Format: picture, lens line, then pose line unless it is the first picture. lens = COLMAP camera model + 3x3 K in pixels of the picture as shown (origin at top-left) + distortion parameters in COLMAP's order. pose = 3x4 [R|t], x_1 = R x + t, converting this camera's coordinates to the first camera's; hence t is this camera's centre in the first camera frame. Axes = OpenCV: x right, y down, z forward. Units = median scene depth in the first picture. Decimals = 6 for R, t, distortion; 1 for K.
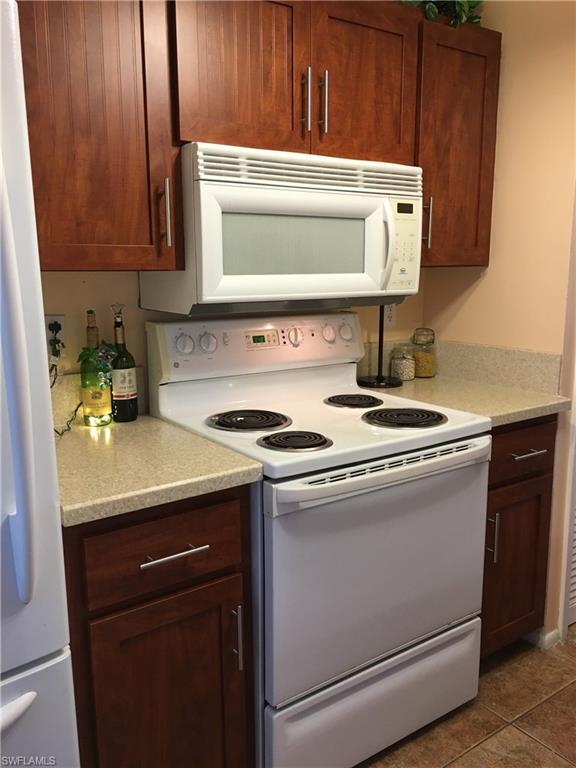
lens RADIAL K [[651.1, 0, 287.9], [0, 651.1, 385.9], [0, 0, 1]] dist [0.067598, -0.084696]
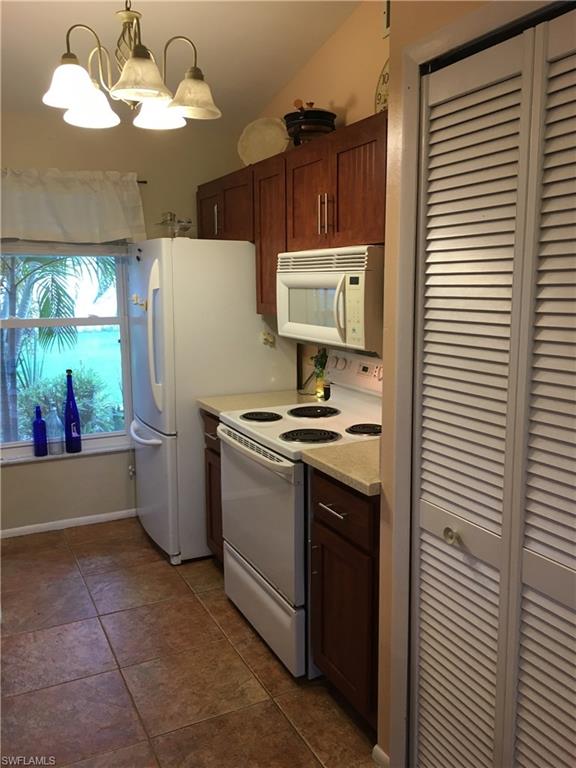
lens RADIAL K [[651.1, 0, 290.5], [0, 651.1, 384.6], [0, 0, 1]] dist [0.067598, -0.084696]
pose [[-0.155410, 0.162782, -0.974346, 1.458964], [-0.175291, 0.966133, 0.189369, -0.297444], [0.972173, 0.200224, -0.121612, 1.085934]]
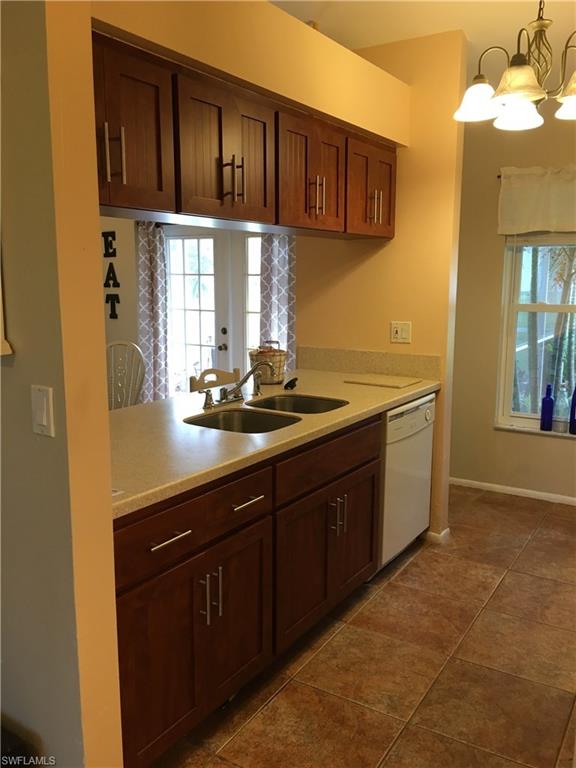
lens RADIAL K [[651.1, 0, 292.4], [0, 651.1, 383.9], [0, 0, 1]] dist [0.067598, -0.084696]
pose [[-0.921643, 0.063182, -0.382861, 1.250598], [-0.071450, 0.942153, 0.327480, -0.378512], [0.381404, 0.329175, -0.863814, 1.688162]]
